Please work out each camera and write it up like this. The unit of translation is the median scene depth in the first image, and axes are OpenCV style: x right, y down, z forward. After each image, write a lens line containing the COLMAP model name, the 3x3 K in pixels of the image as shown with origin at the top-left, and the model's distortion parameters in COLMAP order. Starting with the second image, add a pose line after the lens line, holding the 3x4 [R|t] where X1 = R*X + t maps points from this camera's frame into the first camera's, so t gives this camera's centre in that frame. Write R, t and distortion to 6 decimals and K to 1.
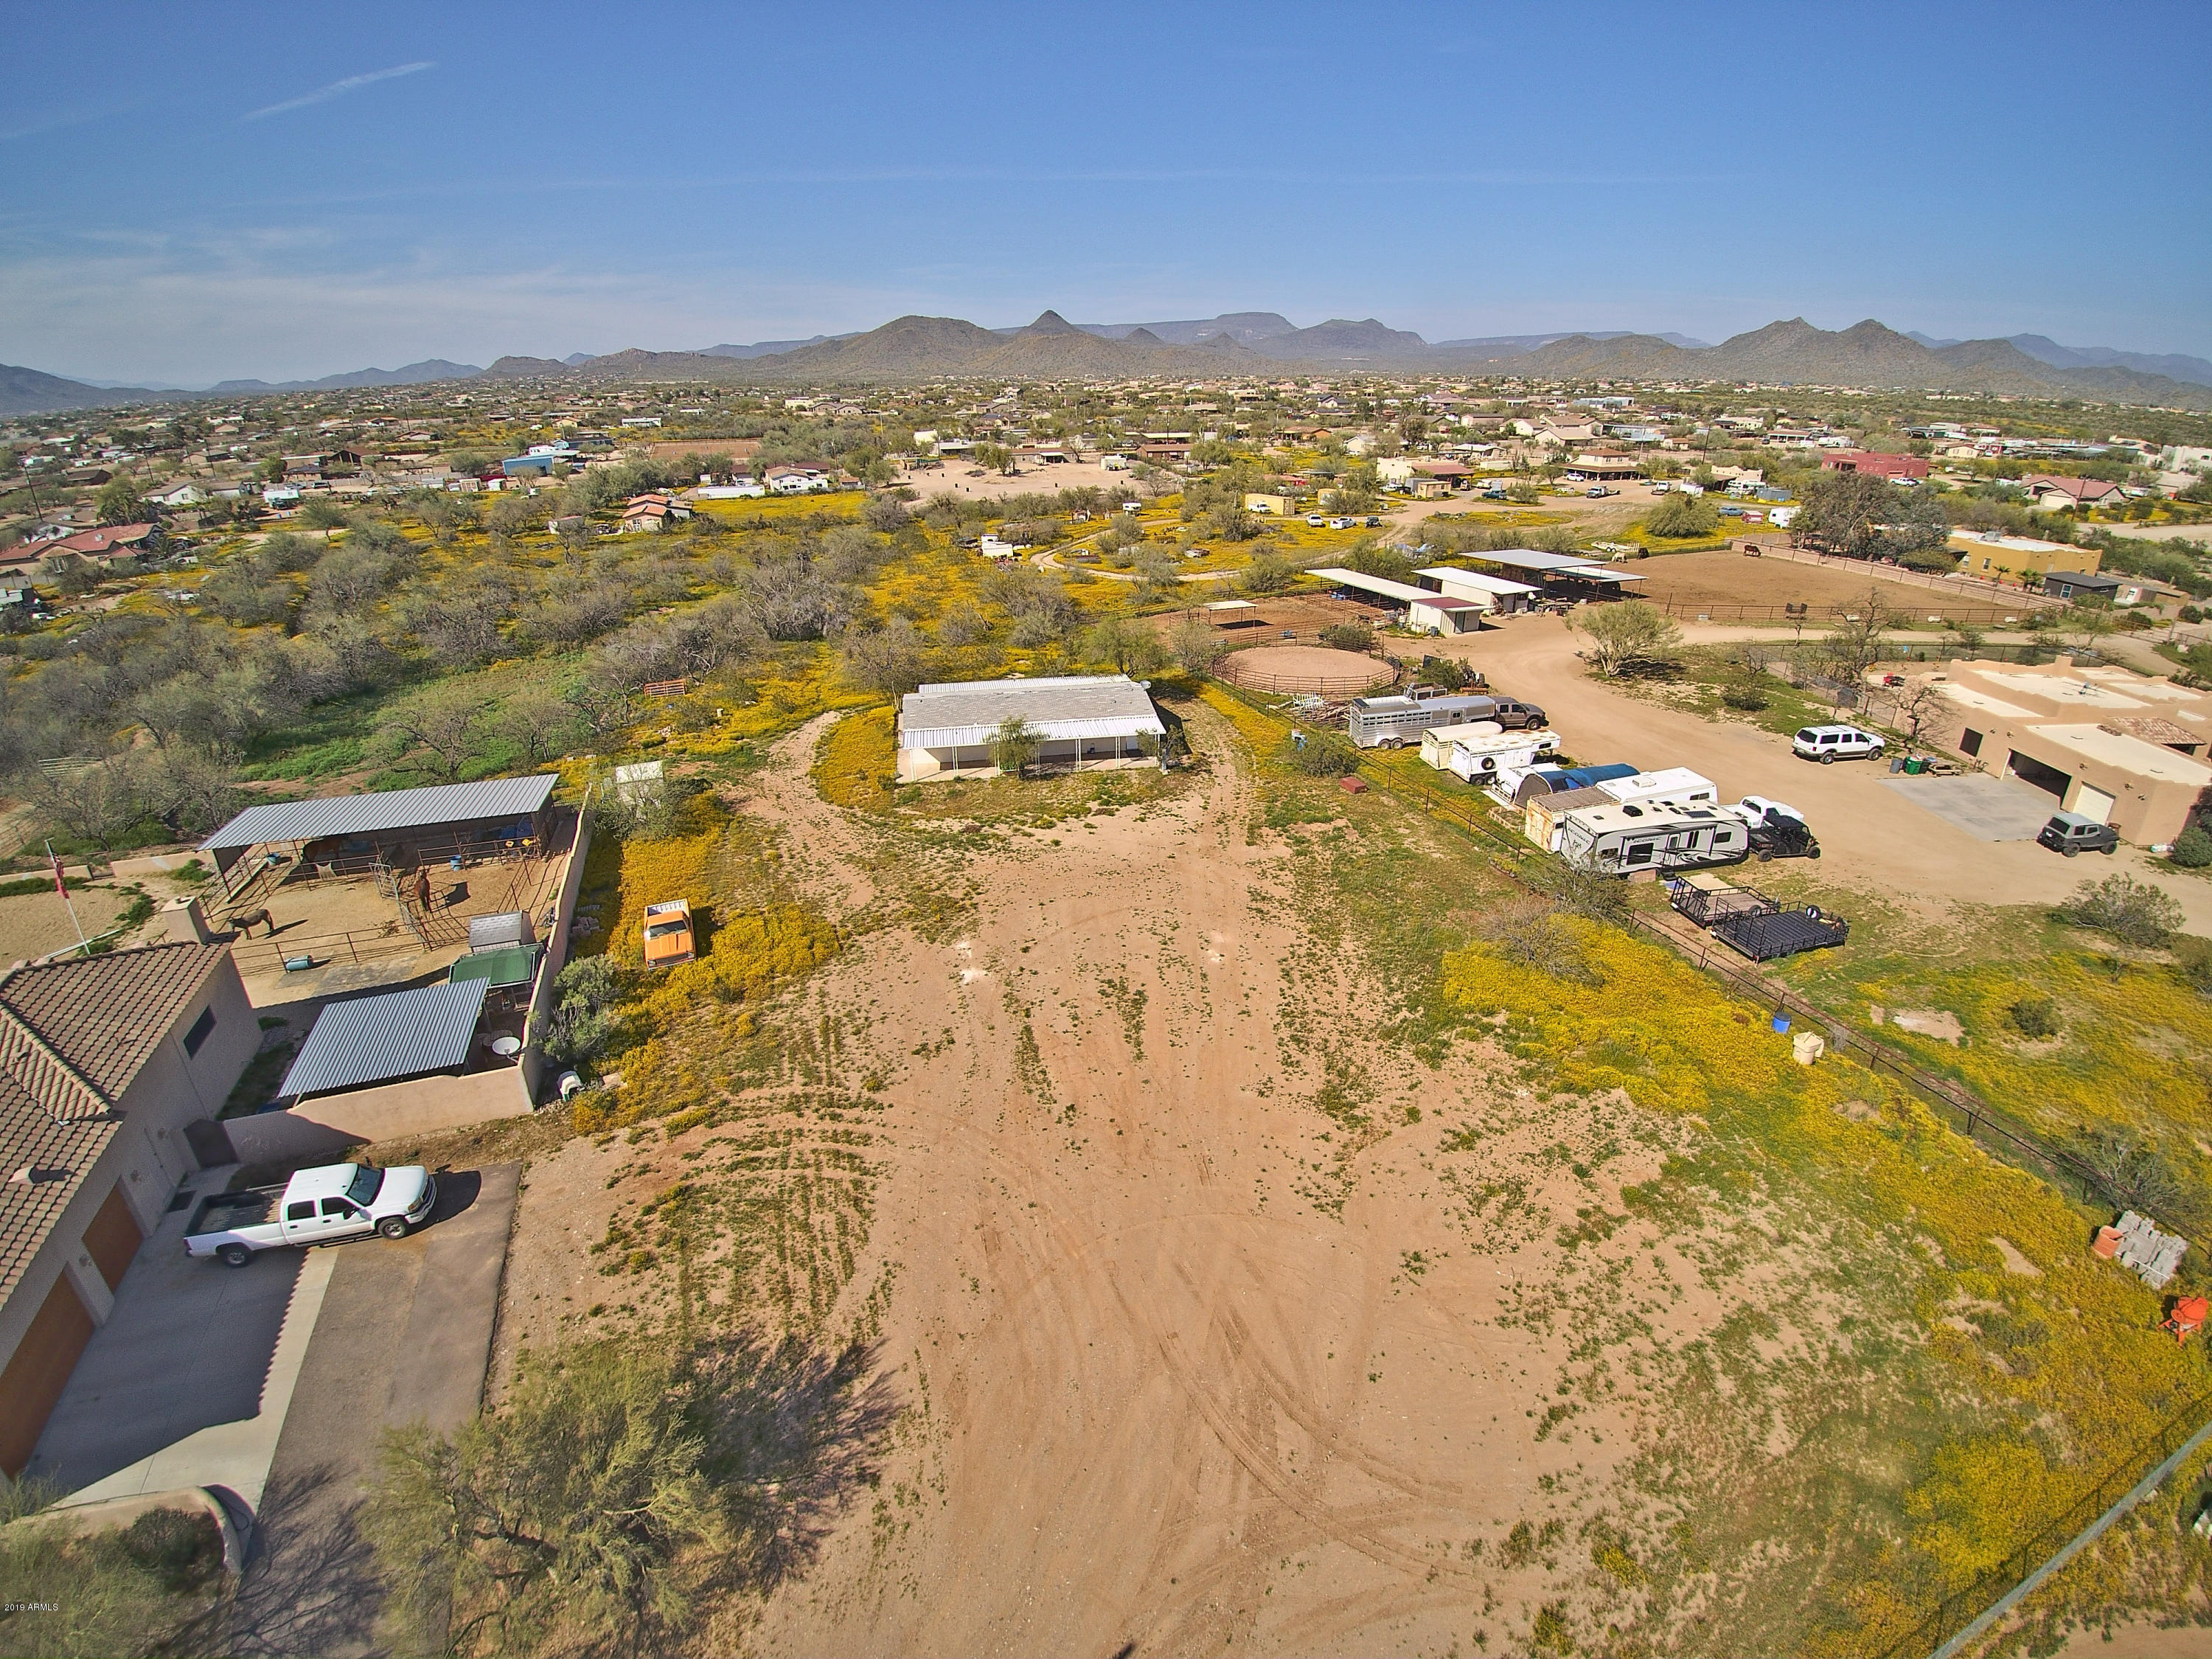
lens RADIAL K [[1016.0, 0, 1109.0], [0, 1016.0, 792.4], [0, 0, 1]] dist [-0.030206, -0.015975]
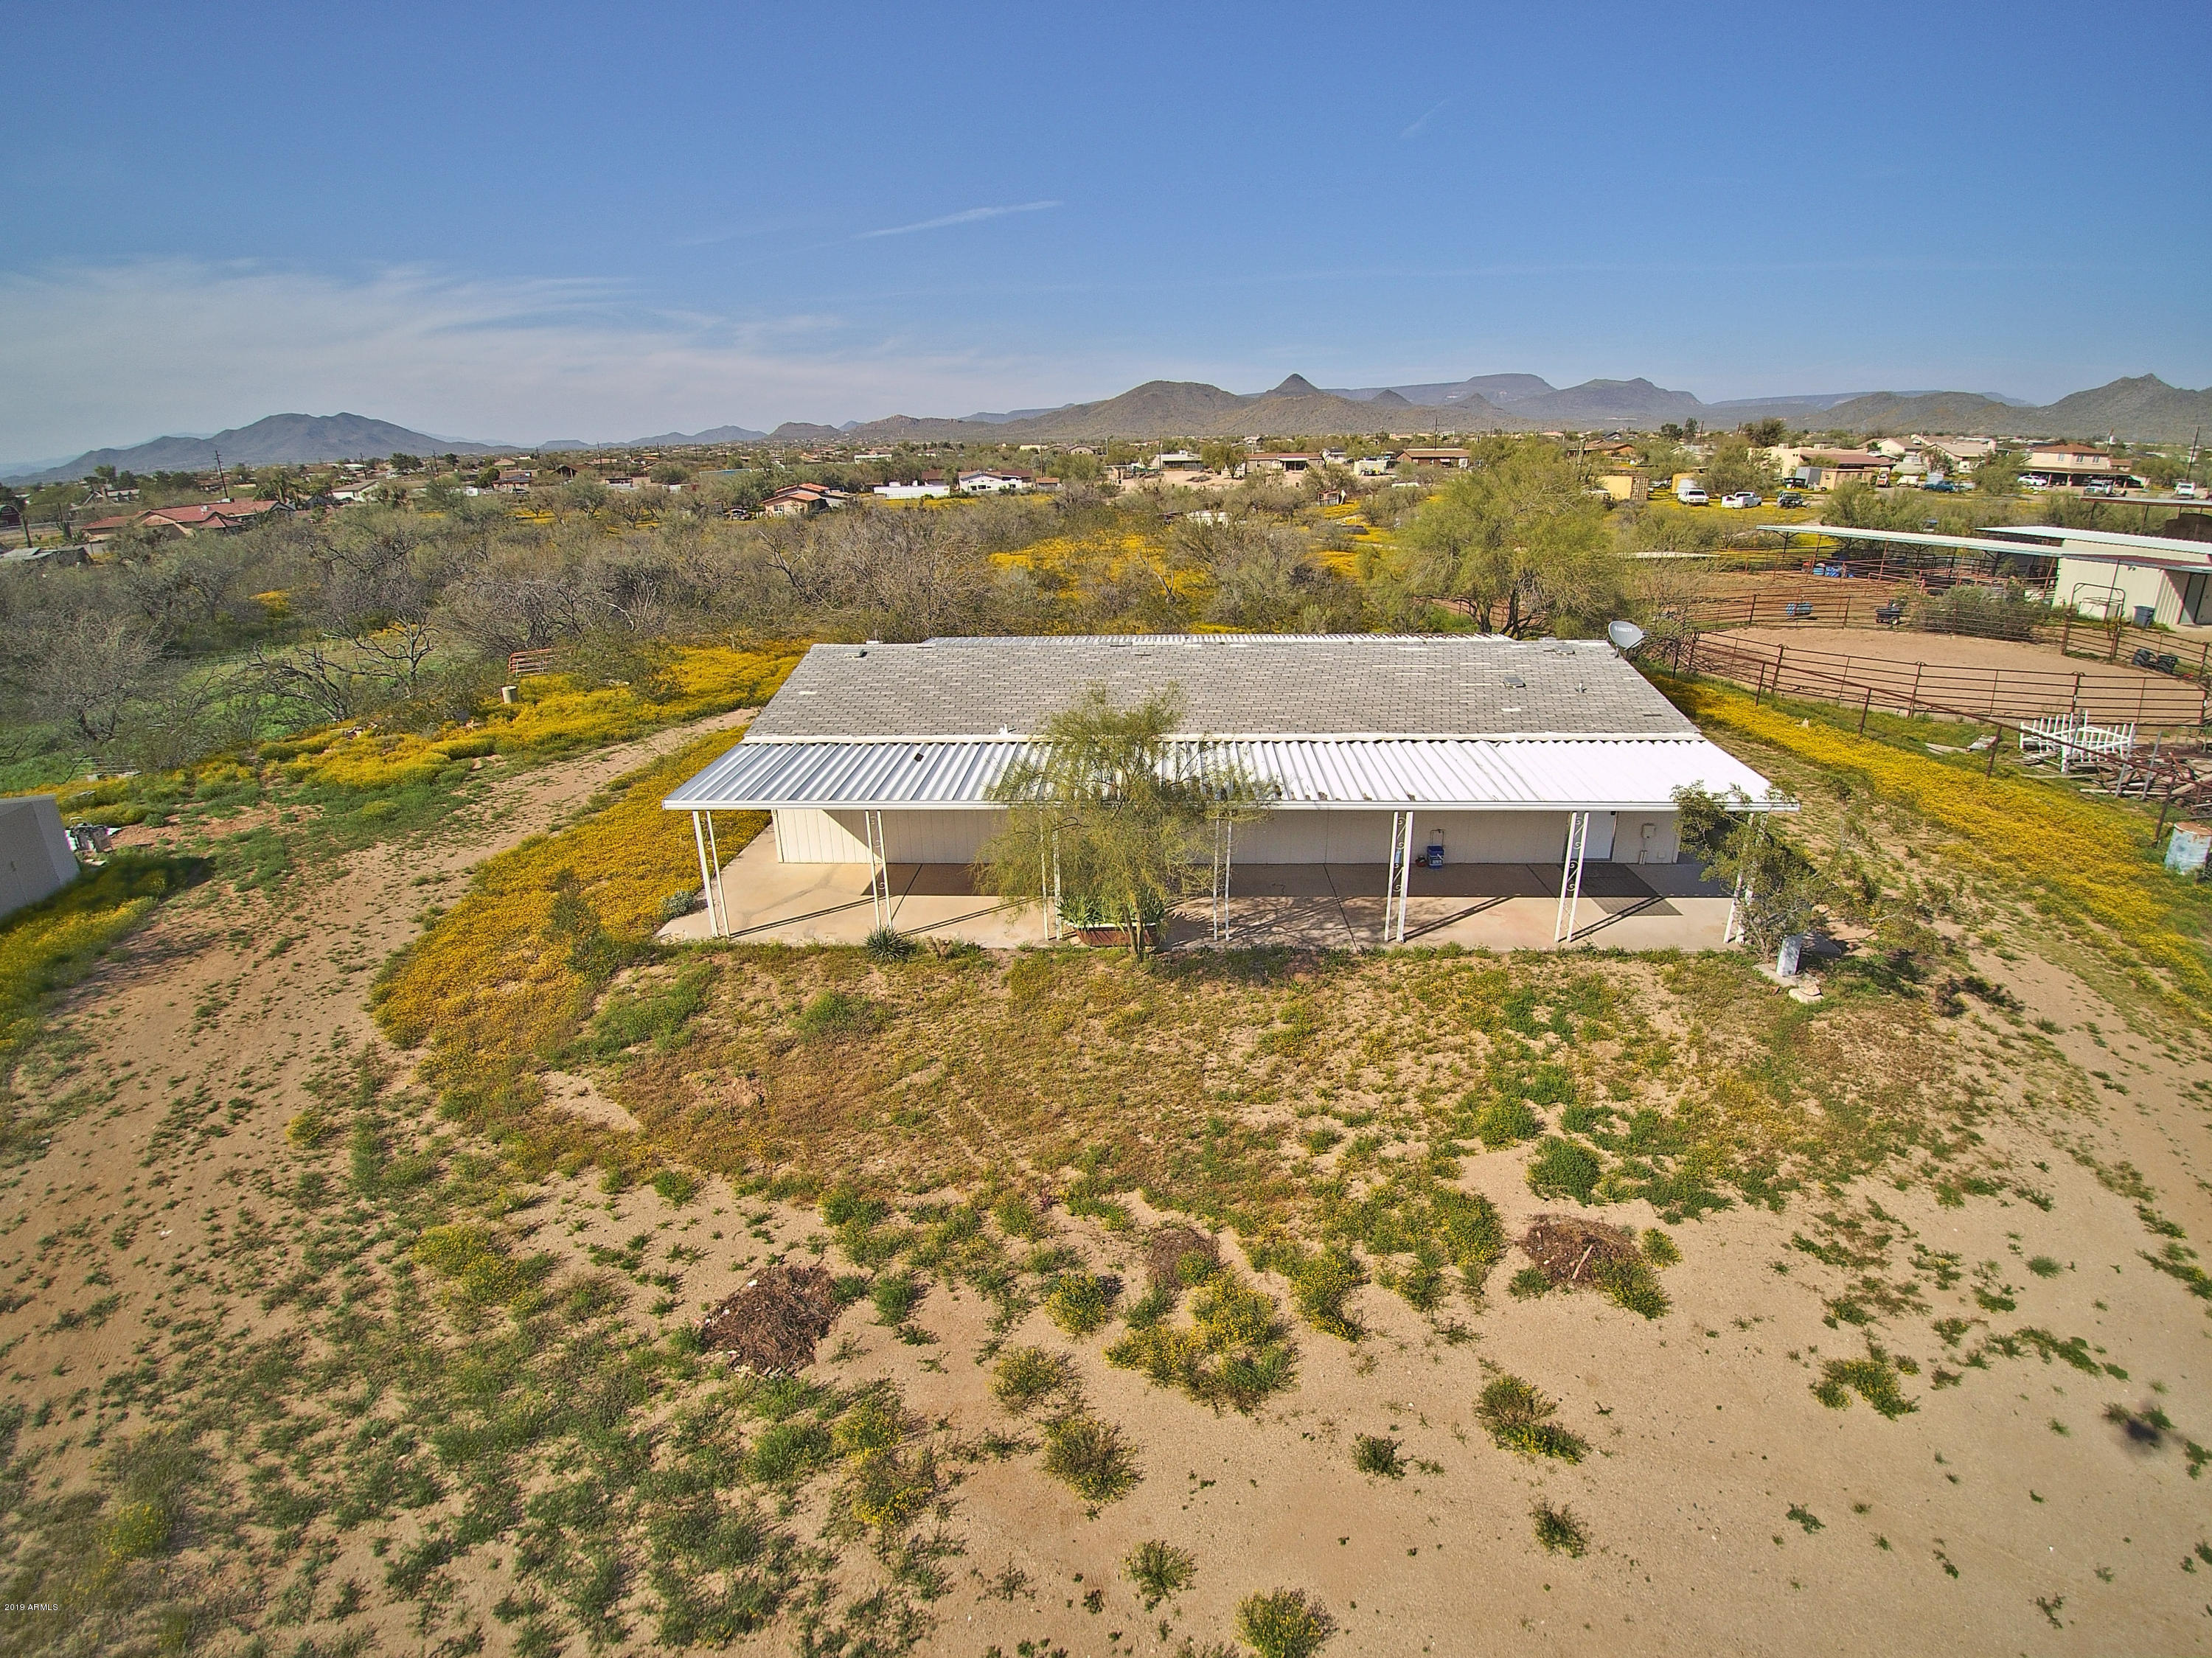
lens RADIAL K [[1015.9, 0, 1112.1], [0, 1015.9, 818.2], [0, 0, 1]] dist [-0.030206, -0.015975]
pose [[0.976153, 0.064964, -0.207136, -0.054224], [-0.072101, 0.997029, -0.027088, -0.045656], [0.204761, 0.041377, 0.977937, 0.869665]]
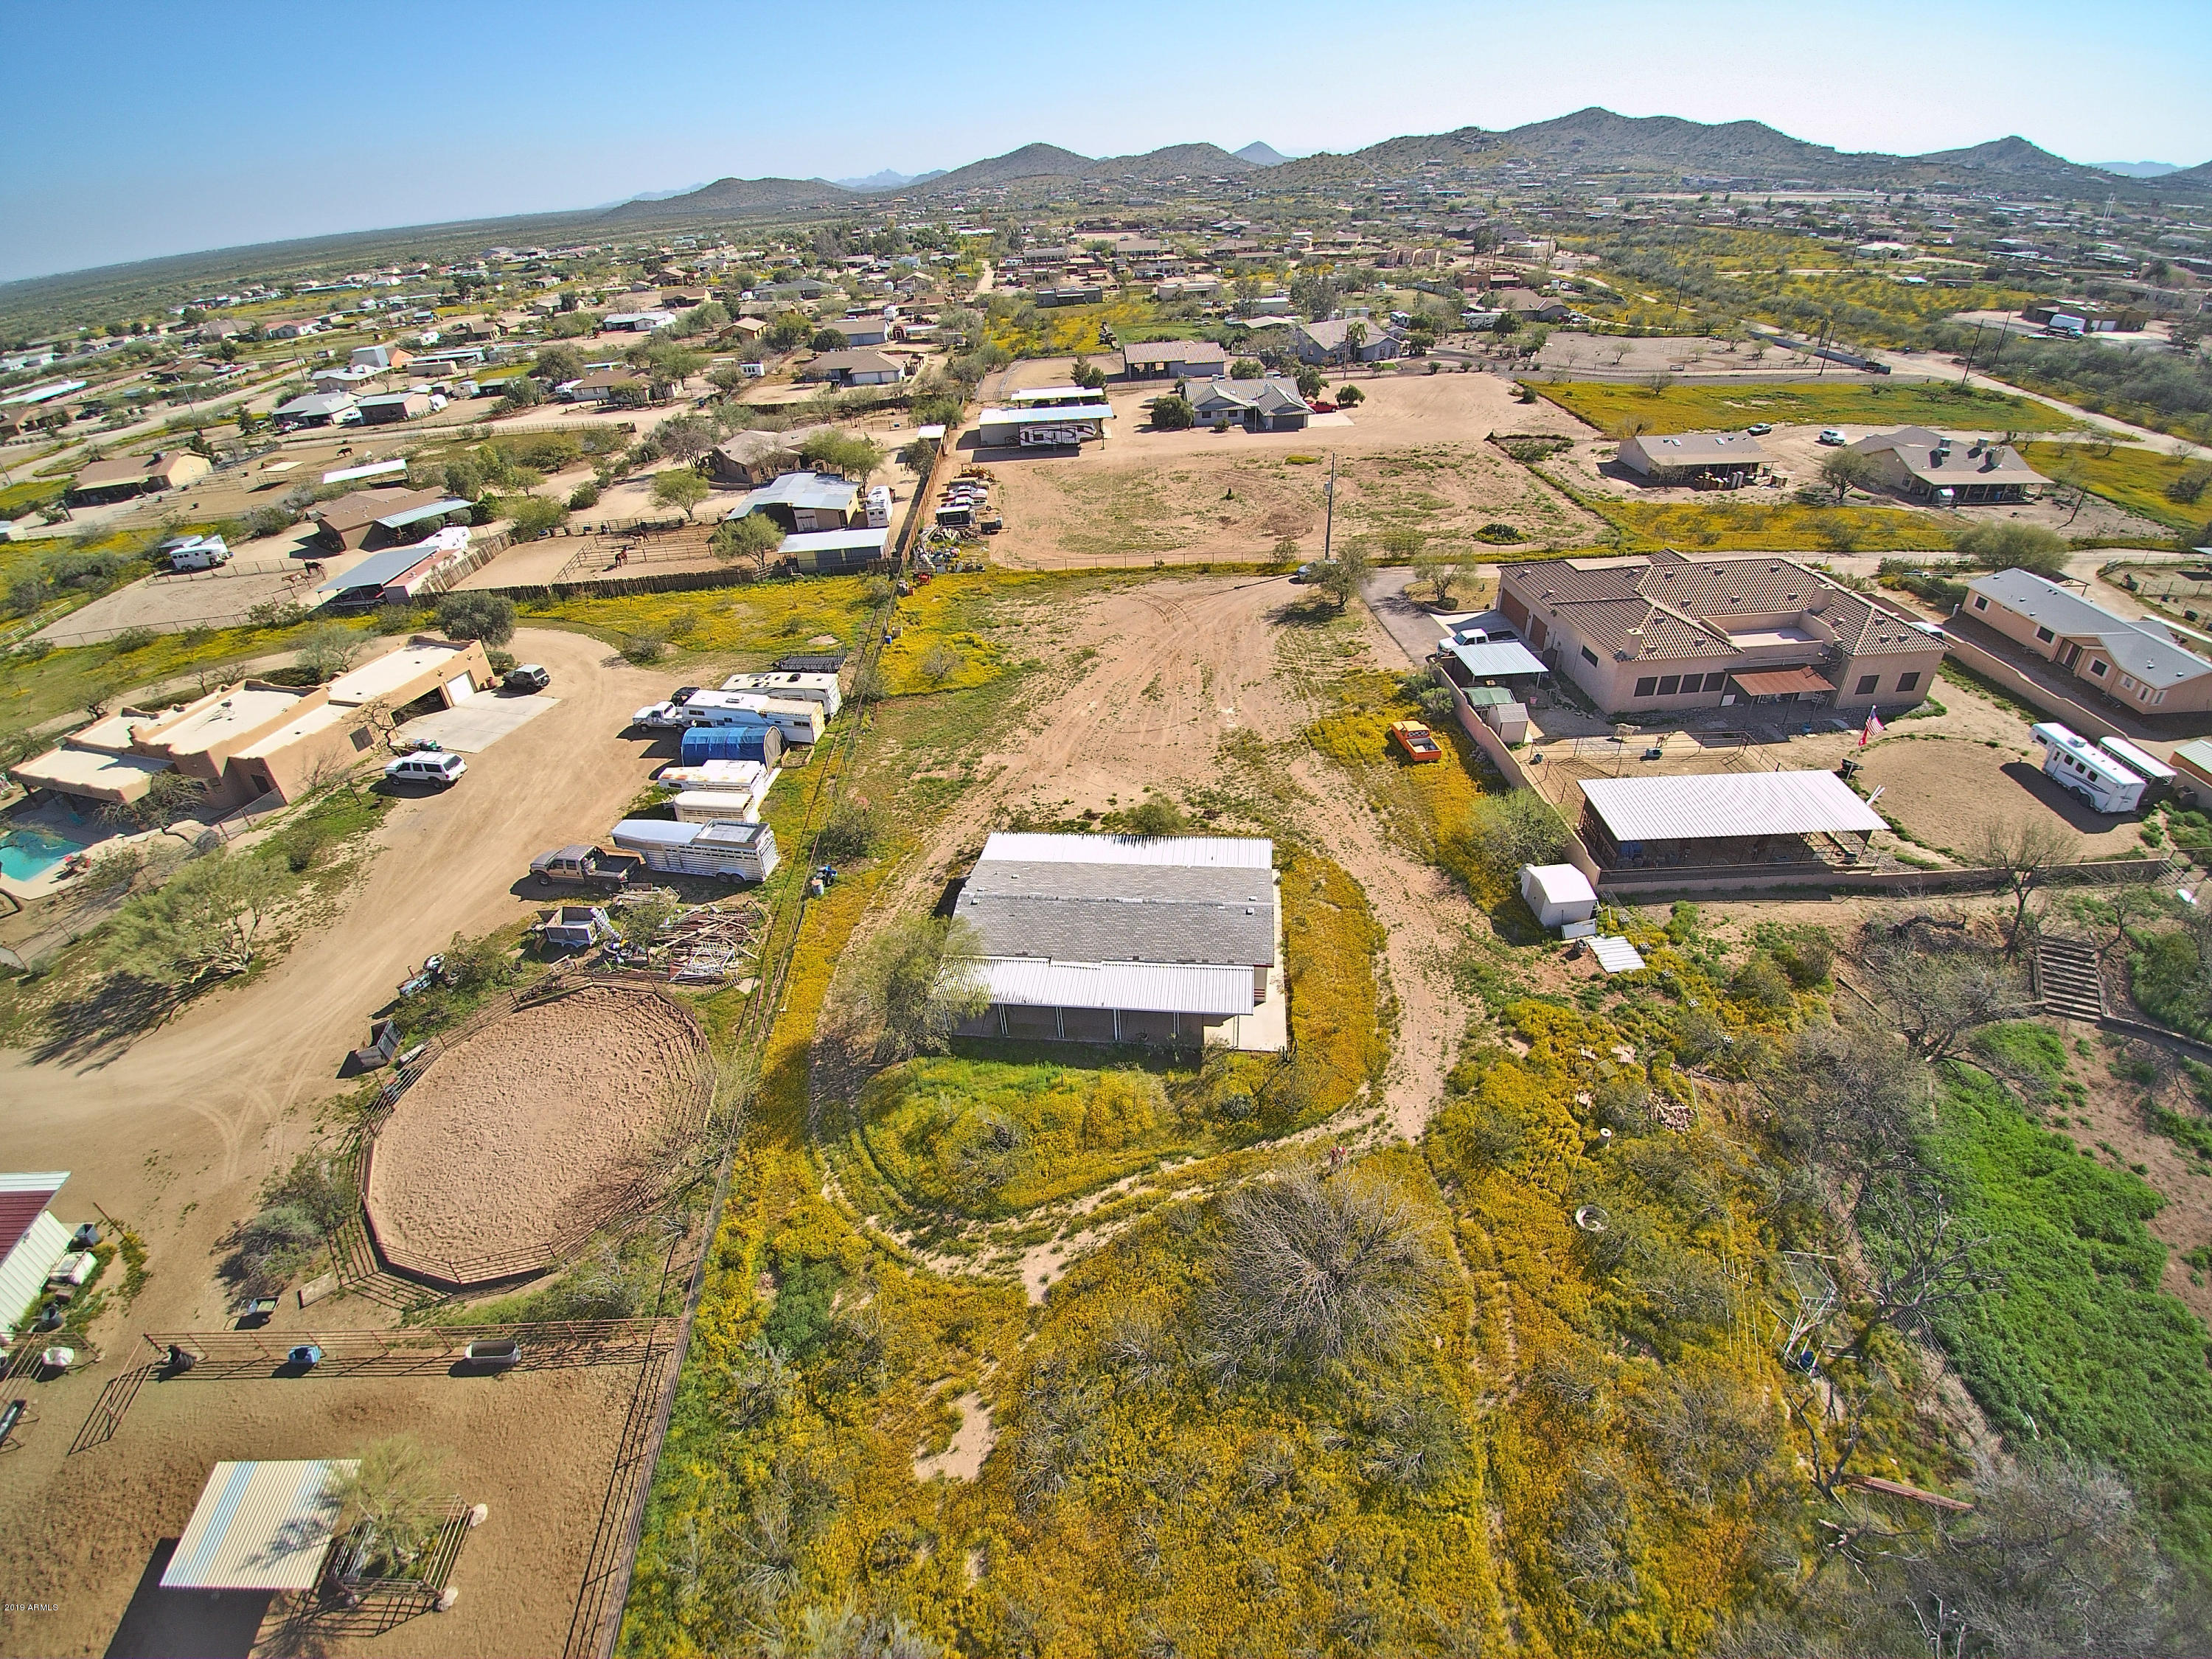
lens RADIAL K [[1016.0, 0, 1117.3], [0, 1016.0, 785.6], [0, 0, 1]] dist [-0.030206, -0.015975]
pose [[-0.957000, -0.115300, 0.266189, -0.344241], [0.149054, 0.591771, 0.792206, -0.932845], [-0.248864, 0.797818, -0.549139, 1.673857]]
